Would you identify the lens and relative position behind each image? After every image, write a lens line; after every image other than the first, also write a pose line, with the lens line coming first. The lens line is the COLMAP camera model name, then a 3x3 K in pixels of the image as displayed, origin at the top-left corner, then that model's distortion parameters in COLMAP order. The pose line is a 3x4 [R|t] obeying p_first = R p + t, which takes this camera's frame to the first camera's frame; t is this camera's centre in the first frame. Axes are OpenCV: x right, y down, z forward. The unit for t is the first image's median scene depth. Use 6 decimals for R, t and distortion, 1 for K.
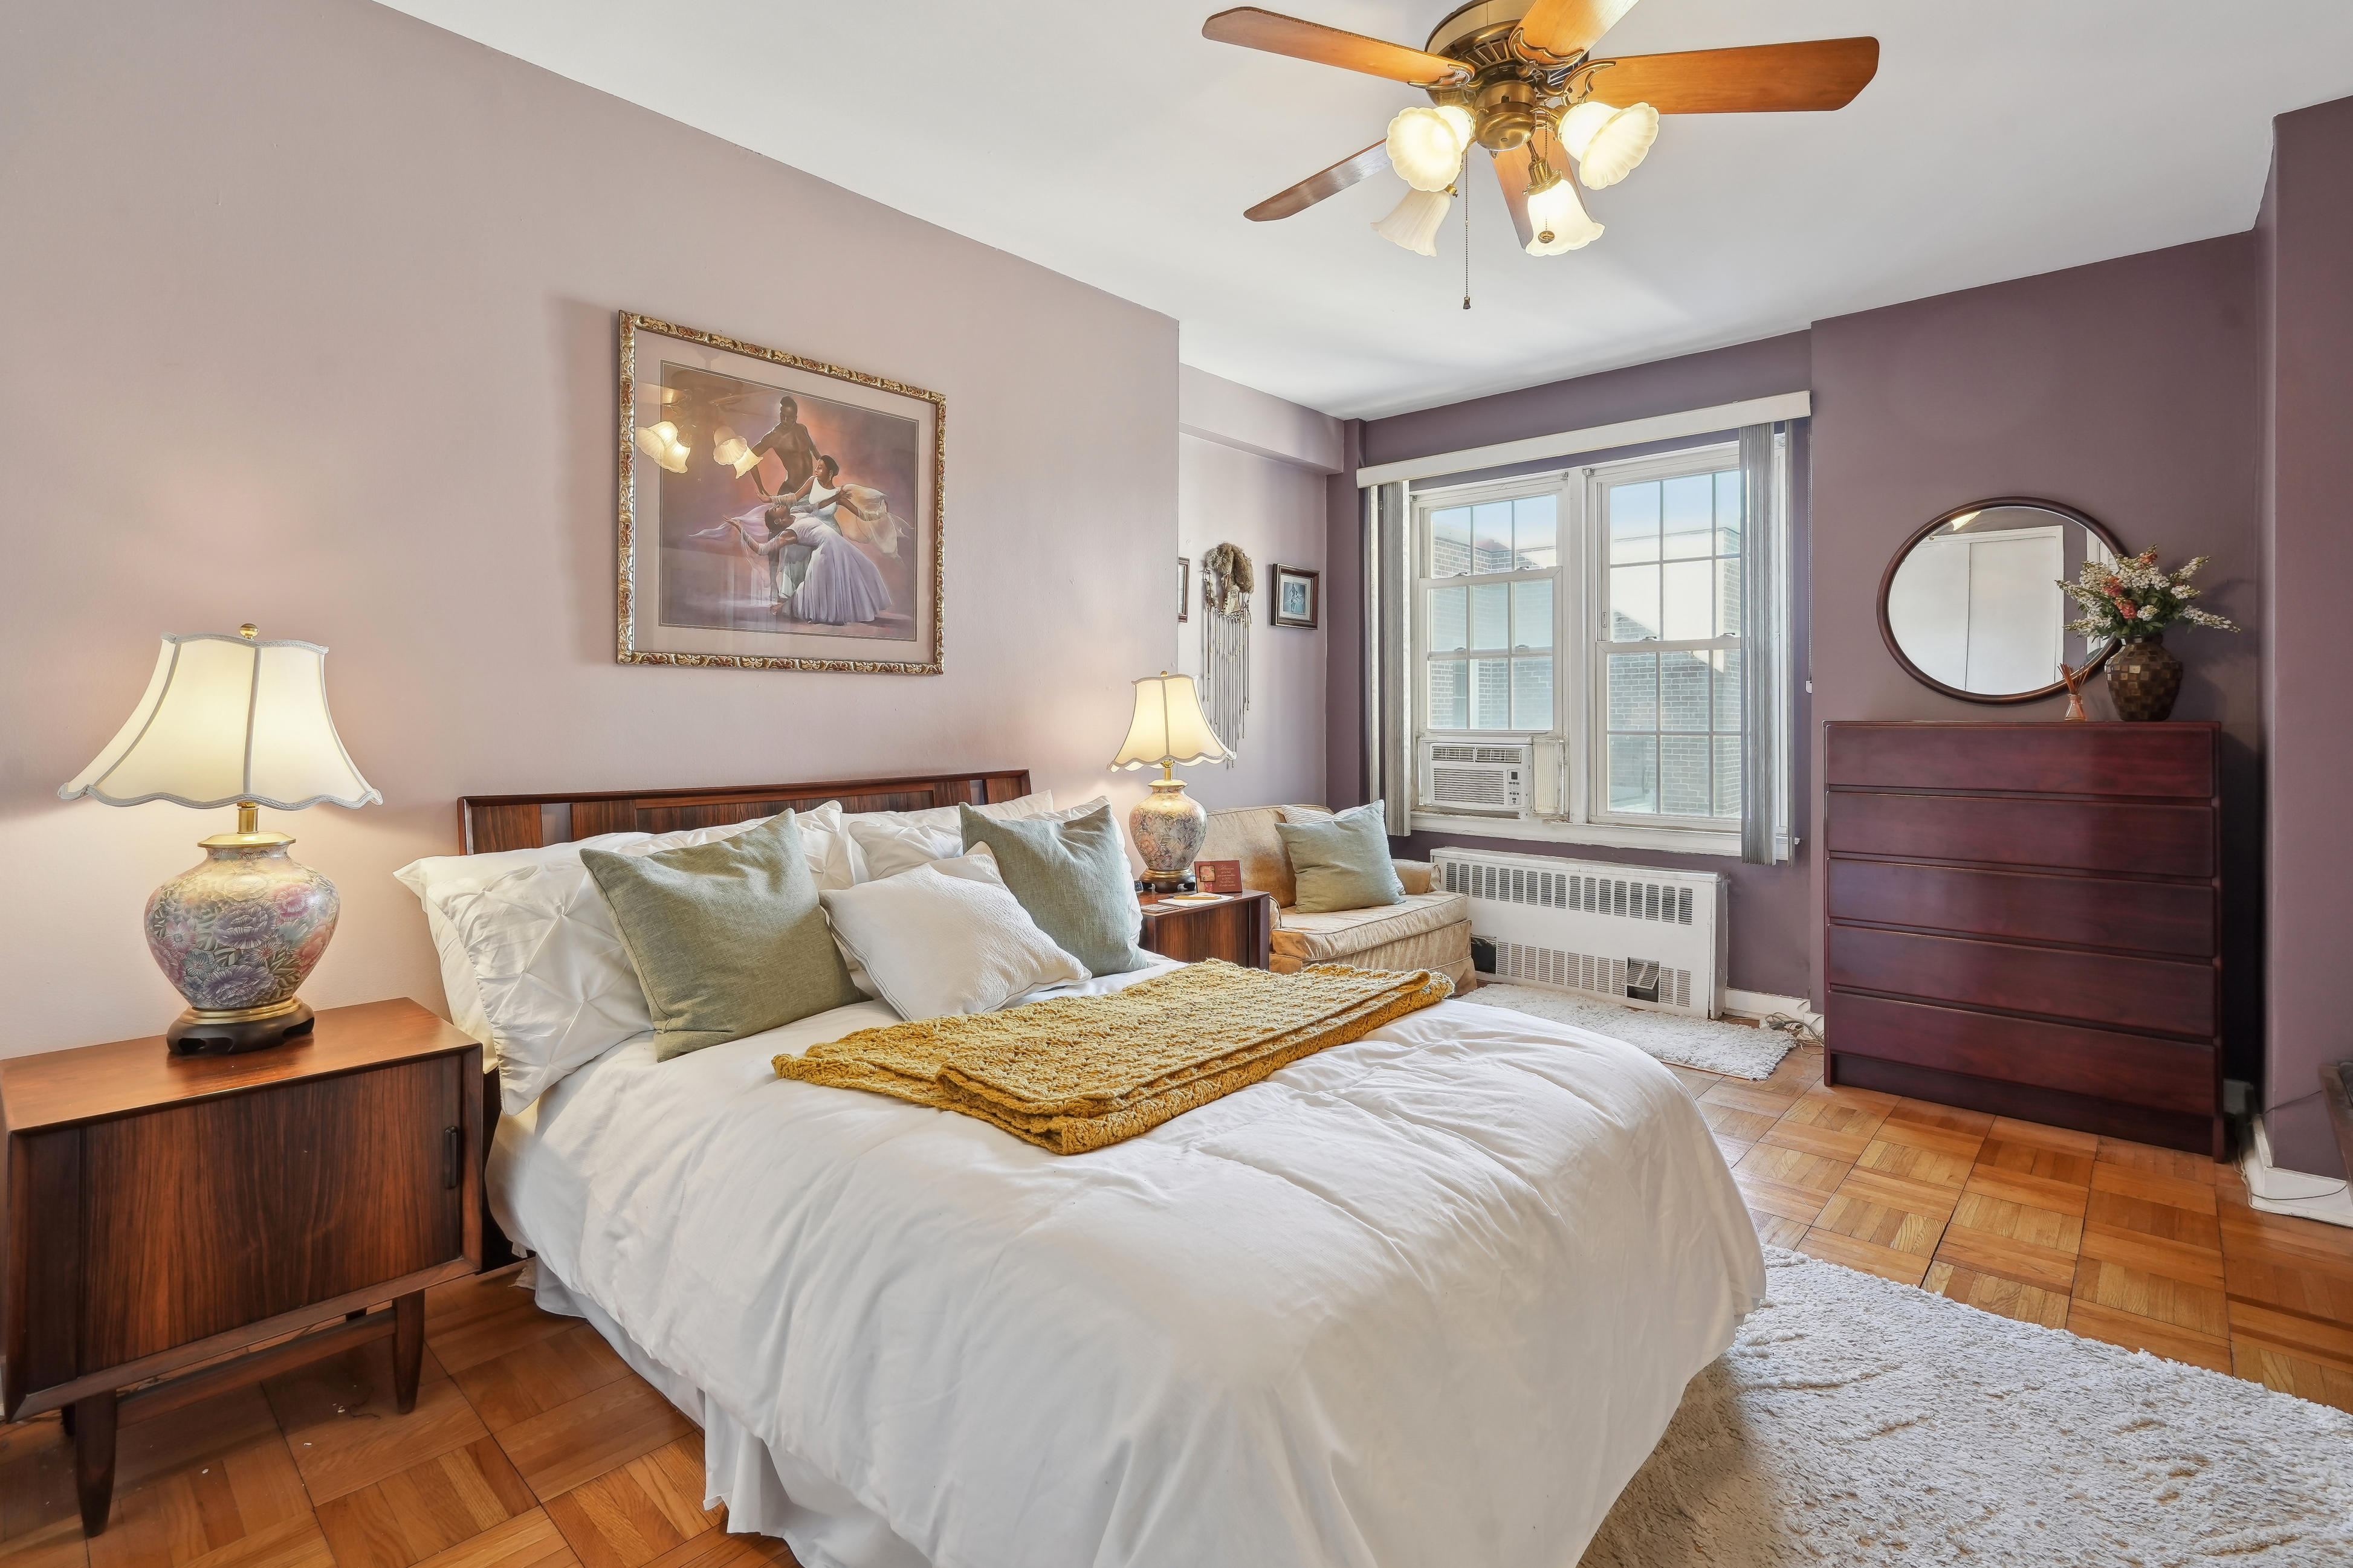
lens RADIAL K [[1082.5, 0, 1153.9], [0, 1082.5, 719.4], [0, 0, 1]] dist [-0.007027, 0.003824]
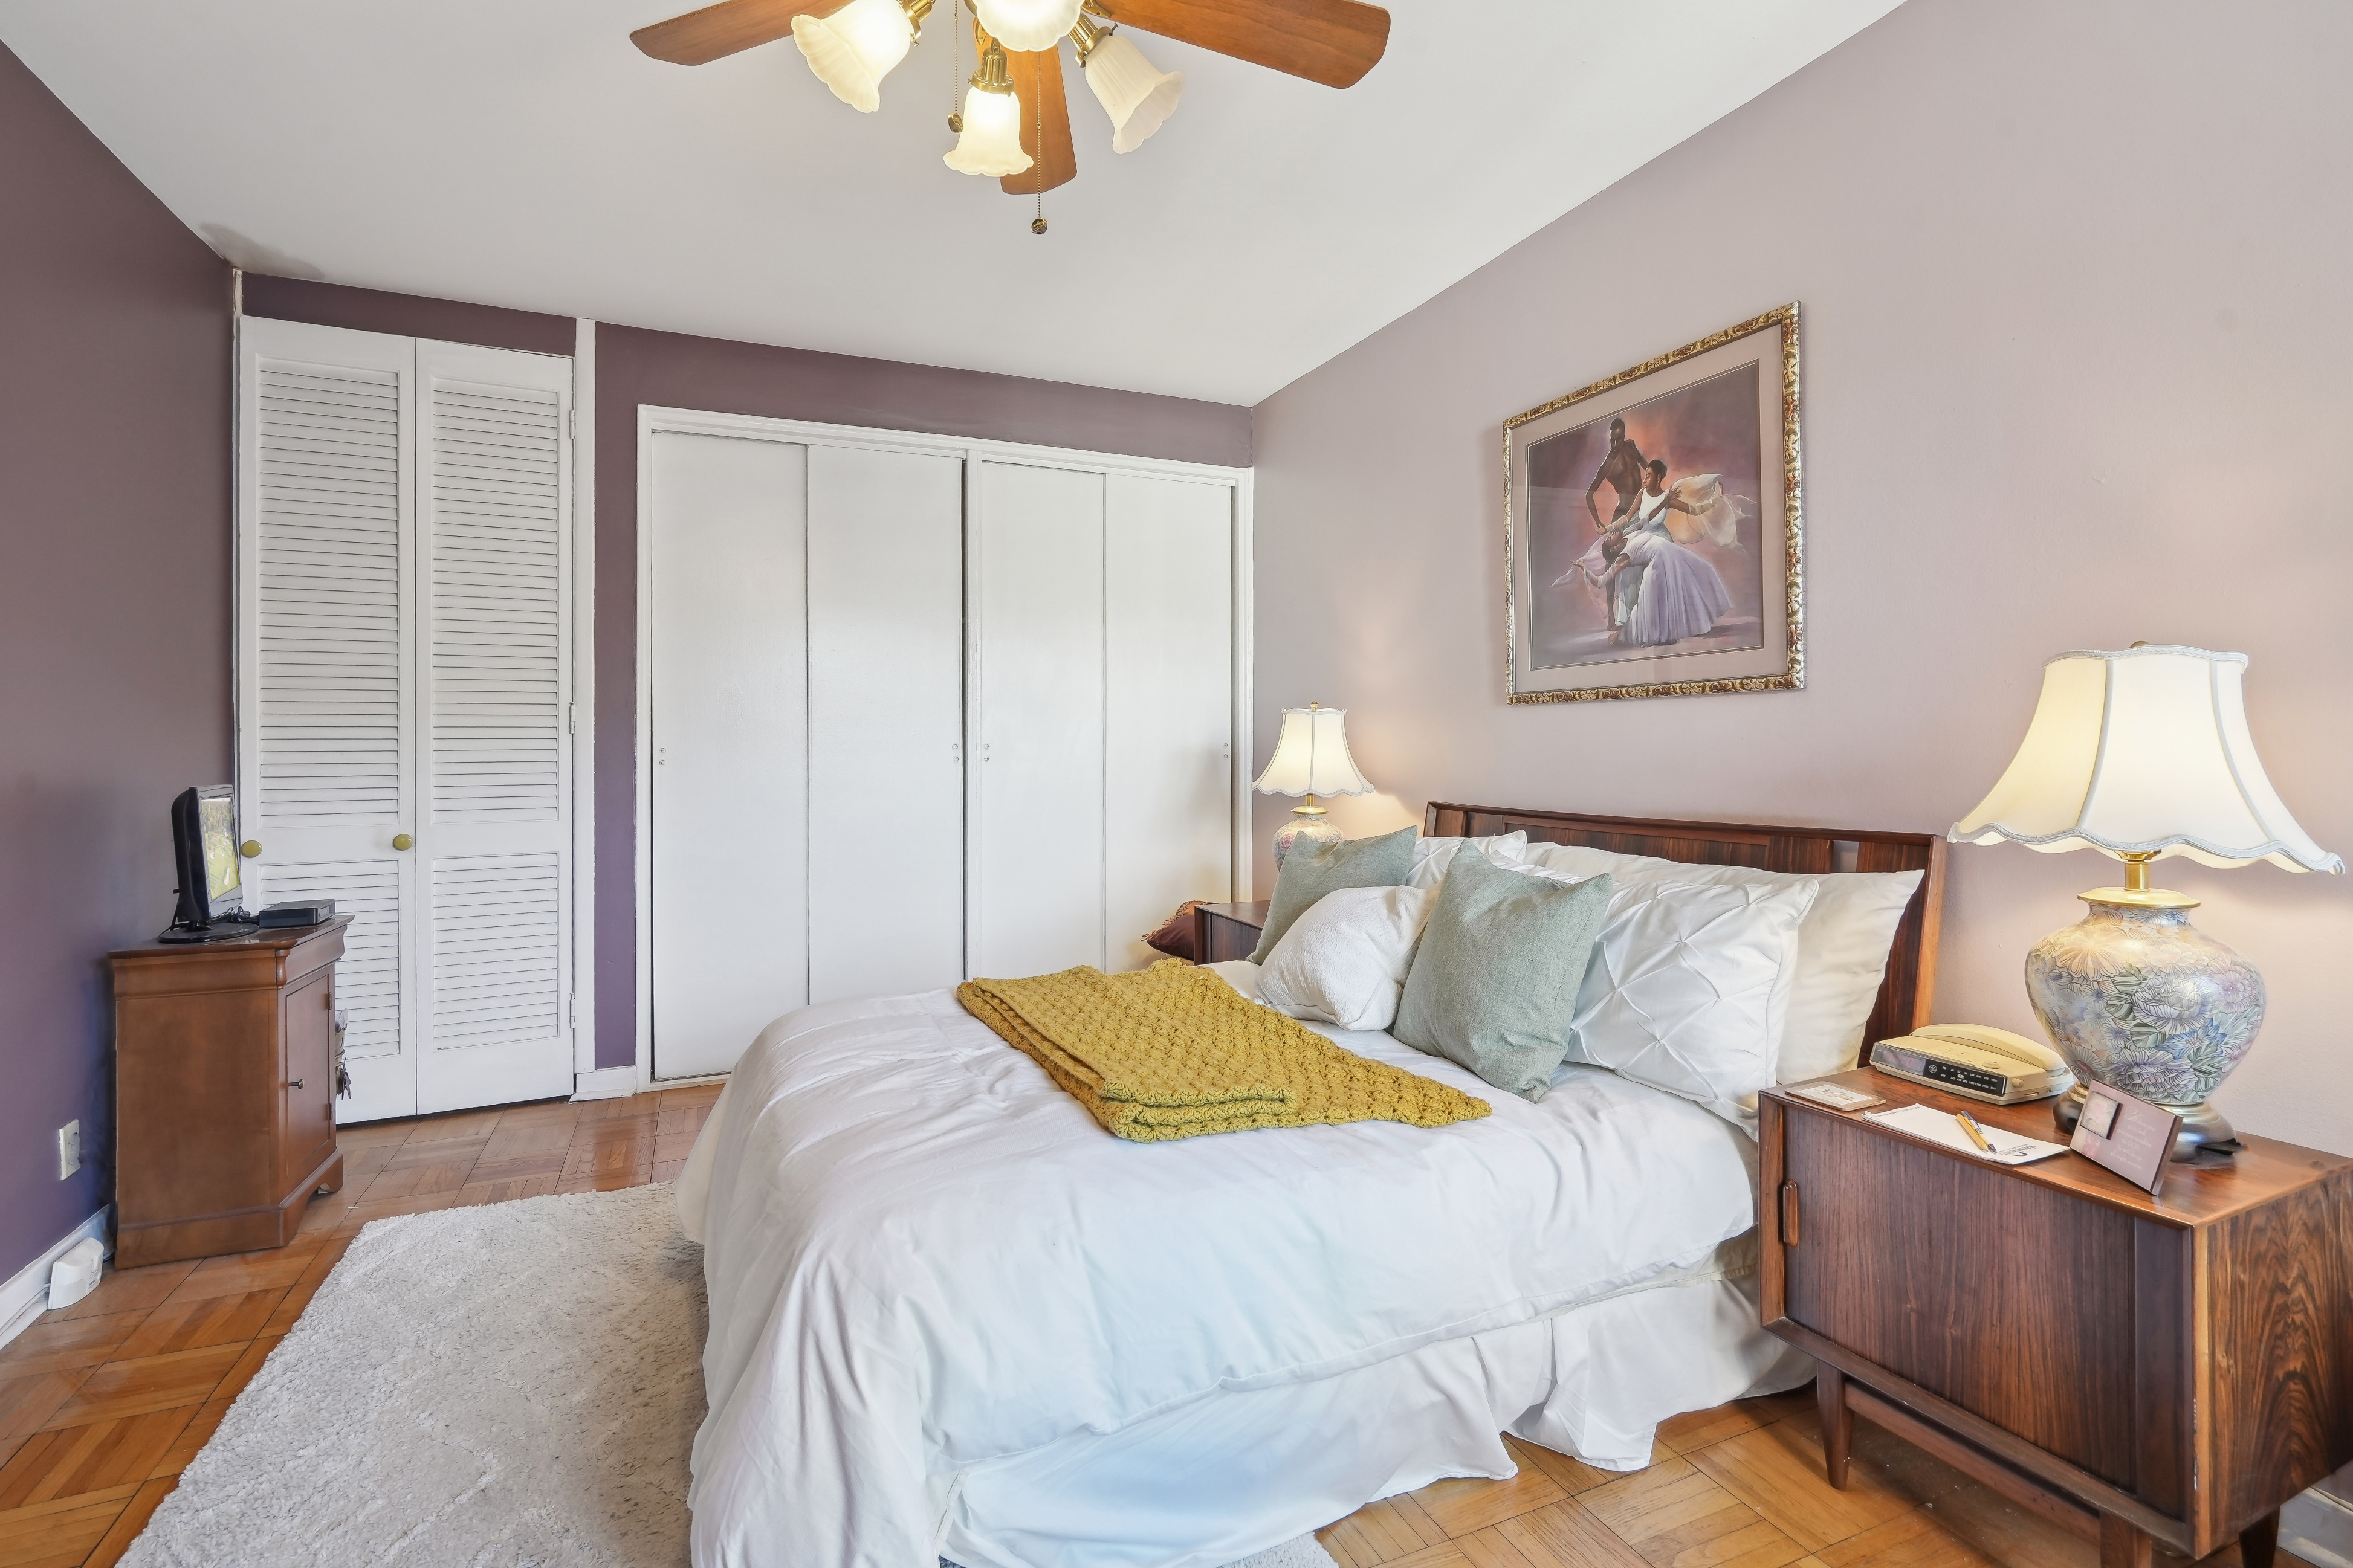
lens RADIAL K [[1082.5, 0, 1186.3], [0, 1082.5, 741.8], [0, 0, 1]] dist [-0.007027, 0.003824]
pose [[-0.389468, -0.003504, -0.921033, 0.691004], [0.001222, 0.999990, -0.004321, -0.003547], [0.921039, -0.002808, -0.389460, 0.995094]]
